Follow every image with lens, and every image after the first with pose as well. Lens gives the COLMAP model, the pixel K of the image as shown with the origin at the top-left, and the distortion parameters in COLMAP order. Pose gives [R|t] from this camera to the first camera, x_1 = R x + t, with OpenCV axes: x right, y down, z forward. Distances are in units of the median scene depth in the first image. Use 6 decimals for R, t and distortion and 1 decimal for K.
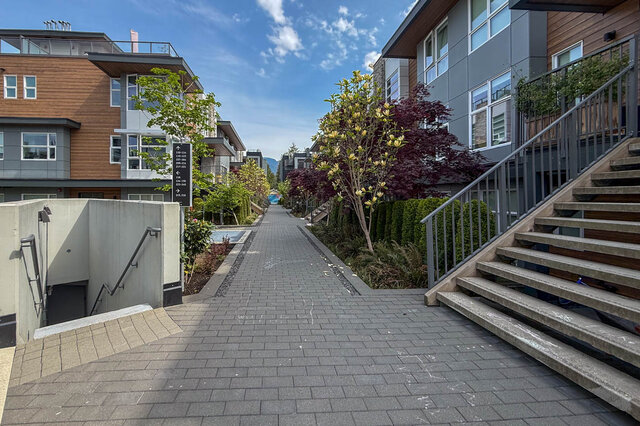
lens RADIAL K [[266.8, 0, 286.8], [0, 266.8, 196.8], [0, 0, 1]] dist [-0.006826, 0.000514]
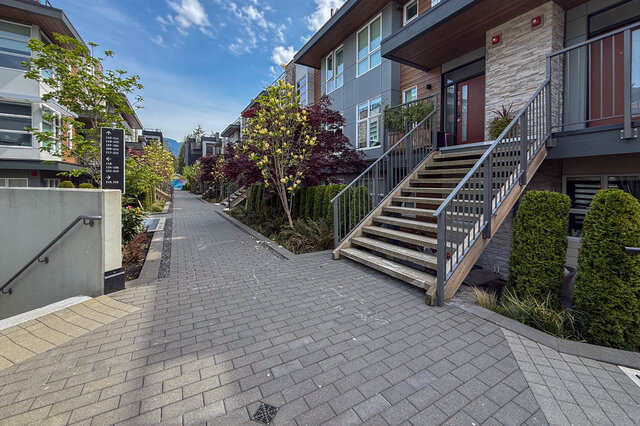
lens RADIAL K [[258.9, 0, 320.7], [0, 258.9, 185.4], [0, 0, 1]] dist [-0.000015, -0.000004]
pose [[0.890269, -0.000703, 0.455434, -0.115277], [-0.005389, 0.999913, 0.012077, -0.006882], [-0.455403, -0.013206, 0.890187, -0.139437]]
